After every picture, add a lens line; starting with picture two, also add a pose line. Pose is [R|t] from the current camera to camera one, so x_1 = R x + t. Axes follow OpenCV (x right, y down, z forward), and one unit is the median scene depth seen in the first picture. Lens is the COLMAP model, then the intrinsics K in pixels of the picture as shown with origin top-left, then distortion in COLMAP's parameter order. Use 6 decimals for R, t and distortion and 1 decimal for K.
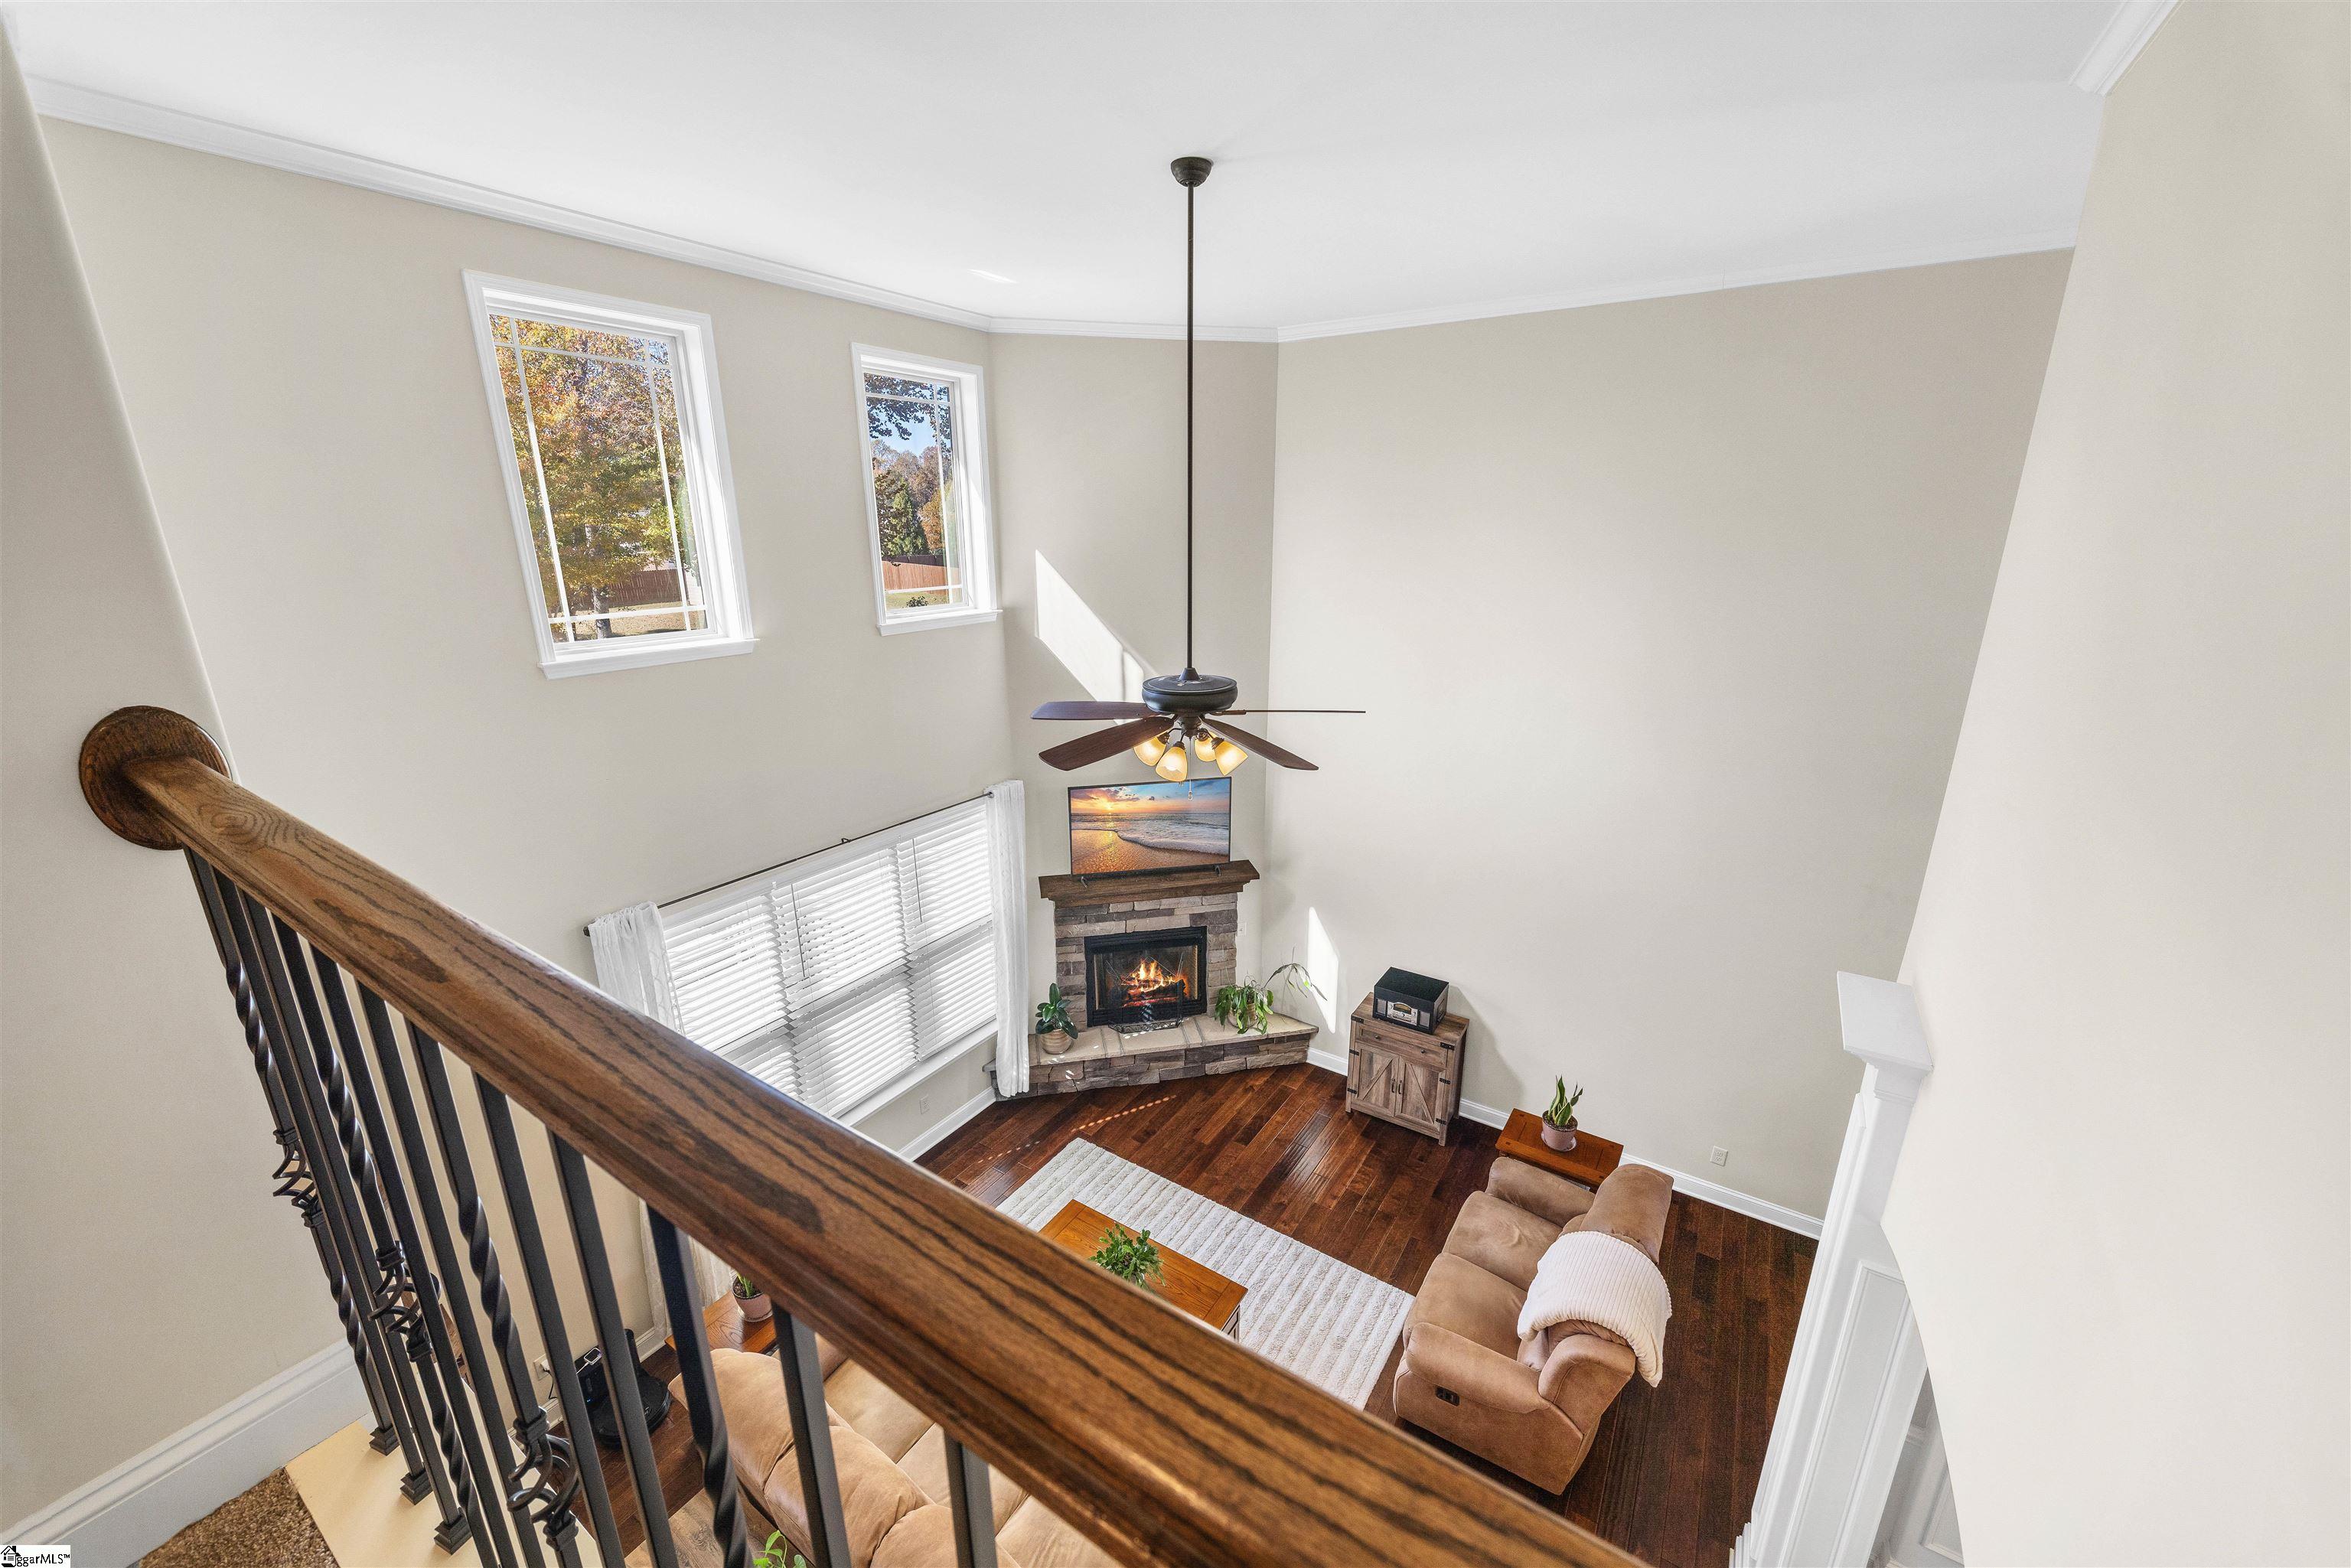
lens RADIAL K [[907.4, 0, 1174.4], [0, 907.4, 777.5], [0, 0, 1]] dist [-0.001028, -0.000540]
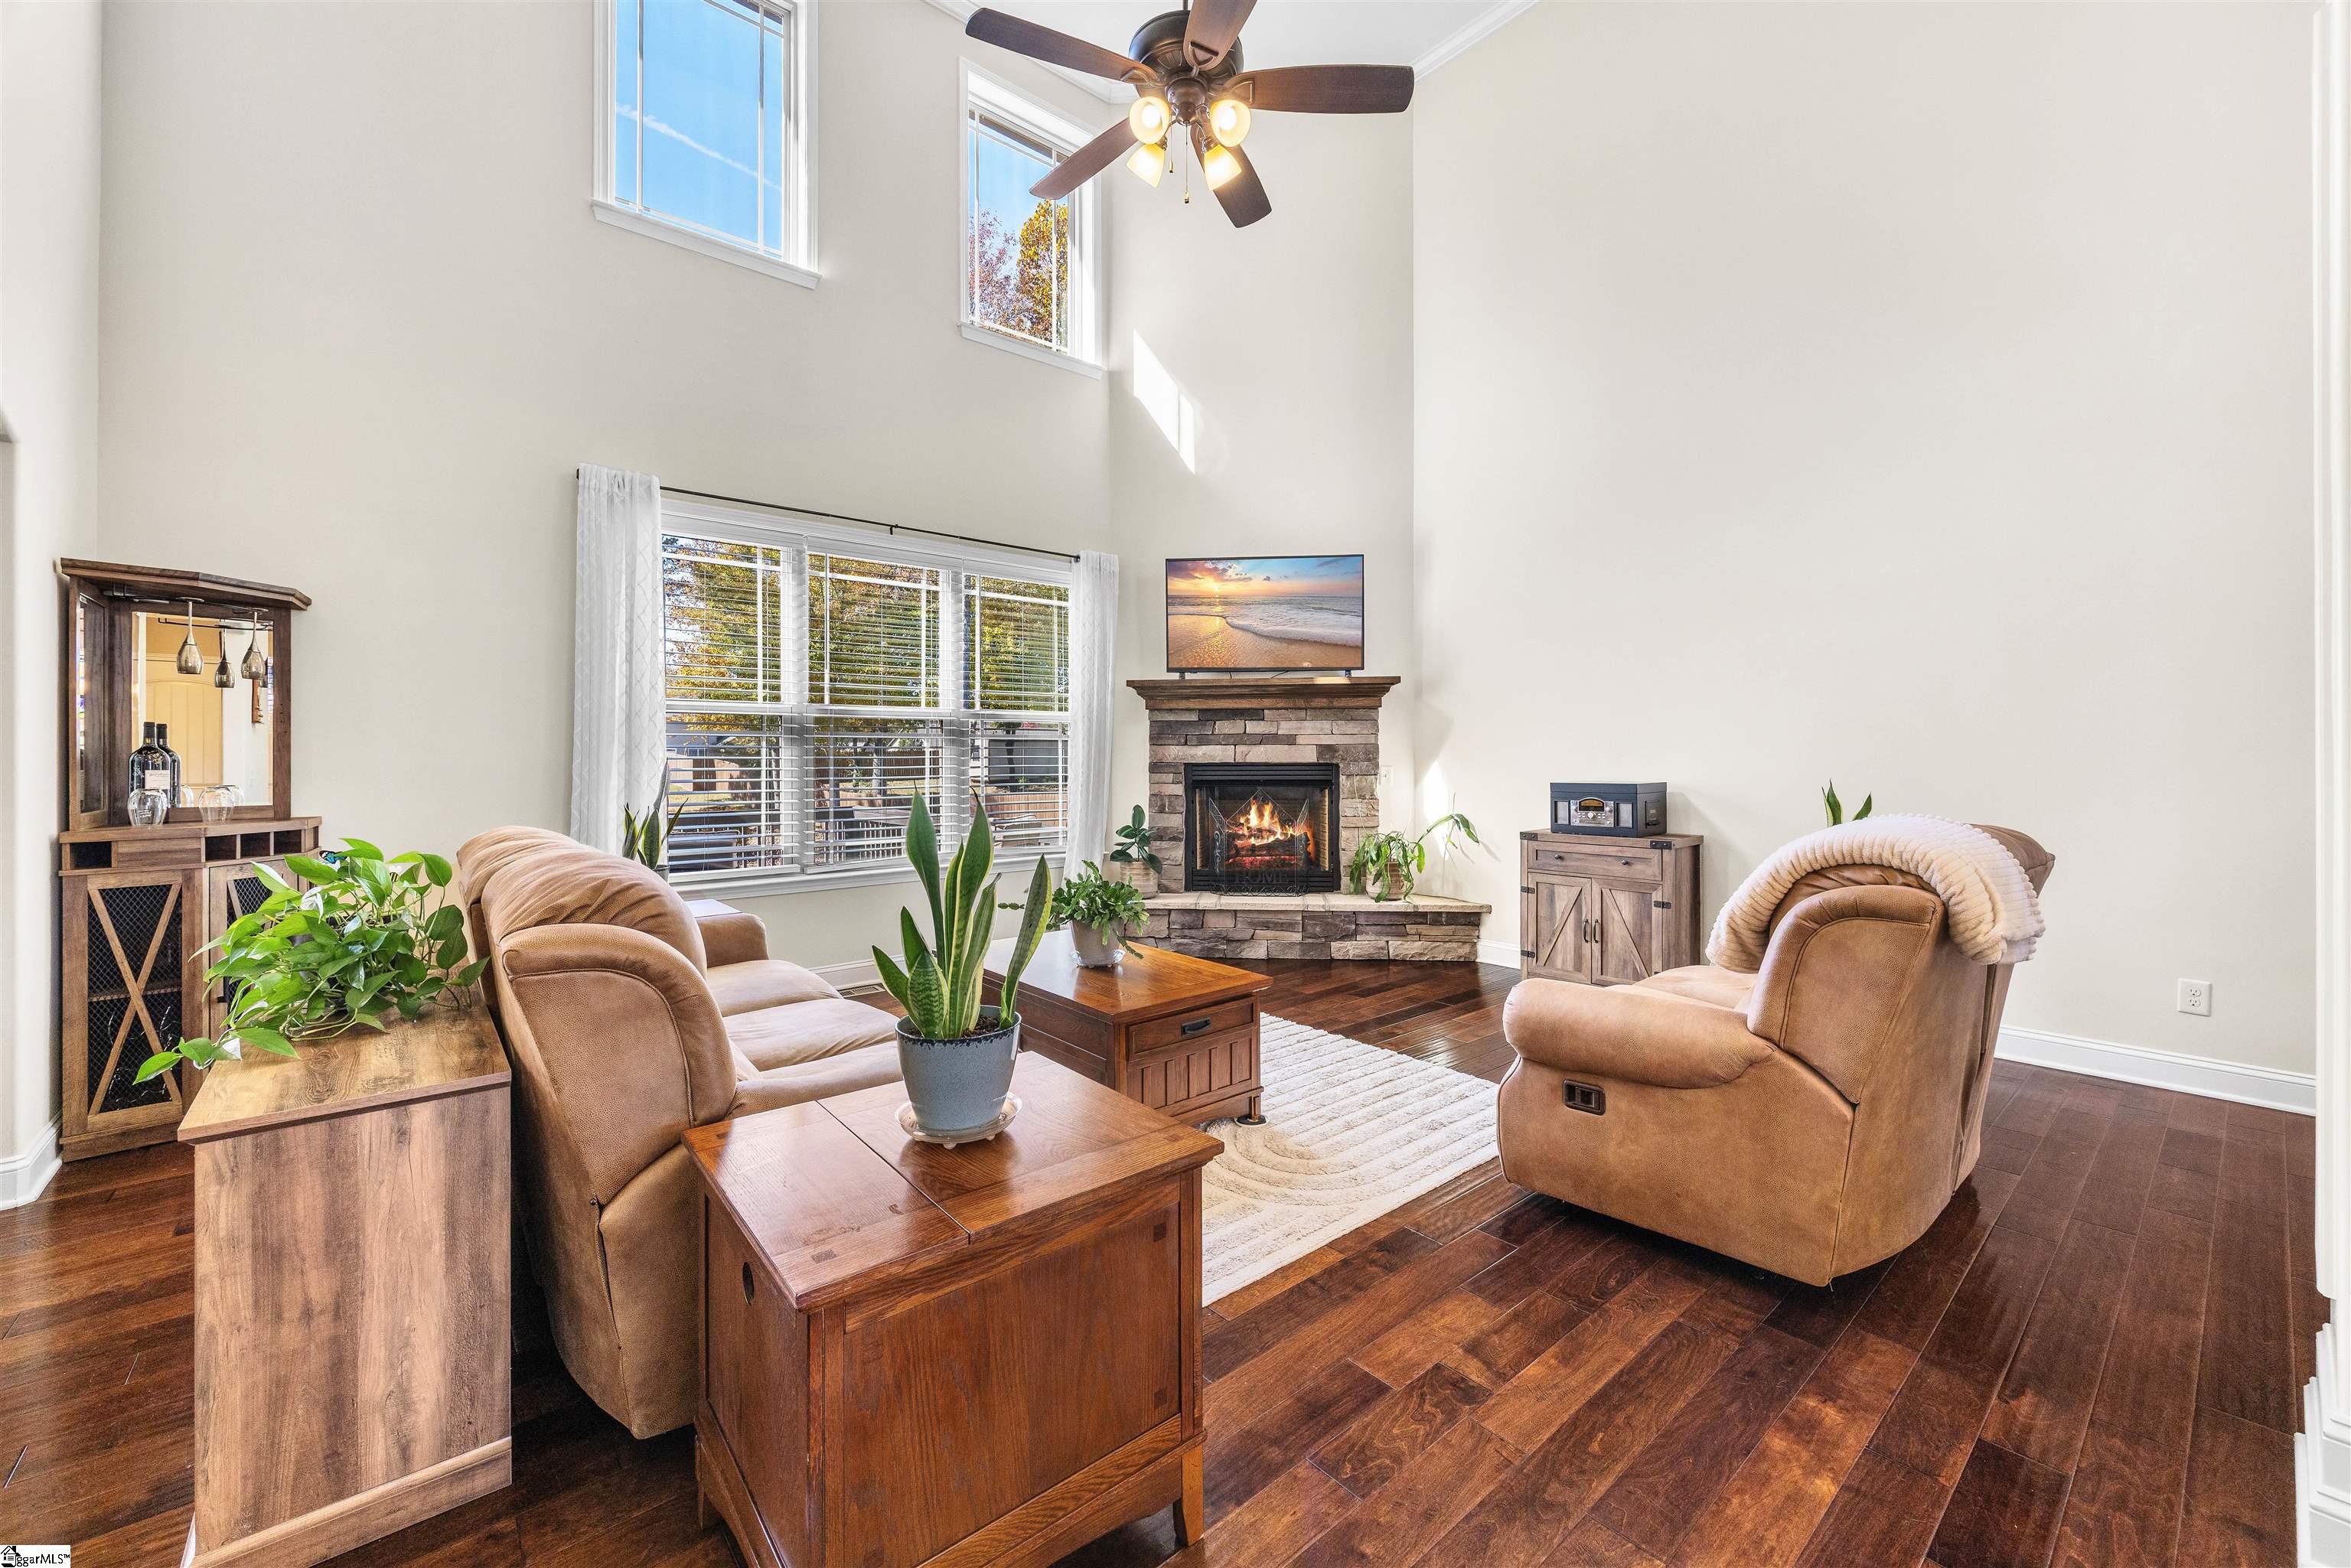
lens RADIAL K [[952.2, 0, 1177.5], [0, 952.2, 738.8], [0, 0, 1]] dist [0.001844, -0.000081]
pose [[0.960646, 0.005808, -0.277714, 0.133119], [-0.085602, 0.957313, -0.276086, 0.391399], [0.264256, 0.288994, 0.920136, 0.202324]]
